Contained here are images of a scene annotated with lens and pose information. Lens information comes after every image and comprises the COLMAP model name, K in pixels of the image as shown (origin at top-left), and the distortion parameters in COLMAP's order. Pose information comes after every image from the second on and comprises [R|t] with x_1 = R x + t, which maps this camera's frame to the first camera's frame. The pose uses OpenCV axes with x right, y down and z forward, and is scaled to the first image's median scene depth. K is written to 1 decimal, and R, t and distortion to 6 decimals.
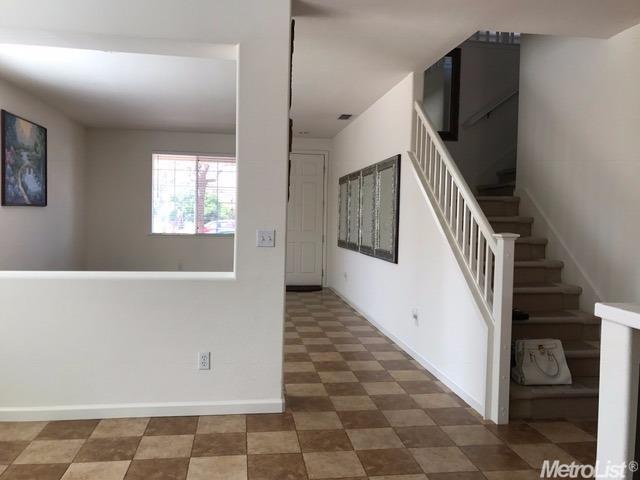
lens RADIAL K [[526.9, 0, 324.4], [0, 526.9, 241.9], [0, 0, 1]] dist [0.040739, -0.039372]
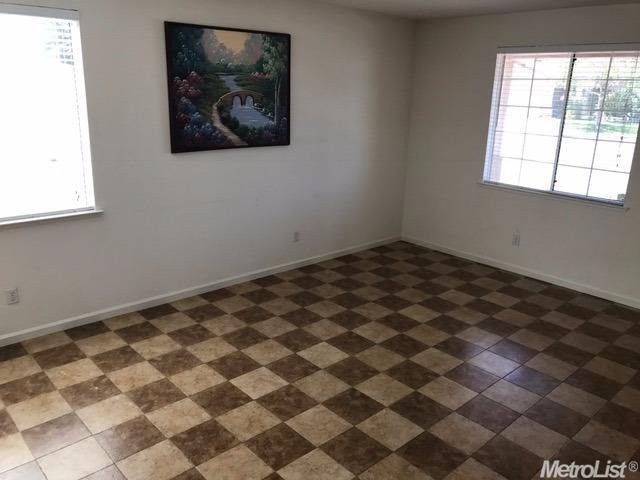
lens RADIAL K [[526.9, 0, 320.8], [0, 526.9, 238.4], [0, 0, 1]] dist [0.040739, -0.039372]
pose [[0.553525, 0.210702, -0.805739, 0.144464], [-0.053846, 0.974498, 0.217841, -0.113981], [0.831090, -0.077195, 0.550755, 0.675309]]
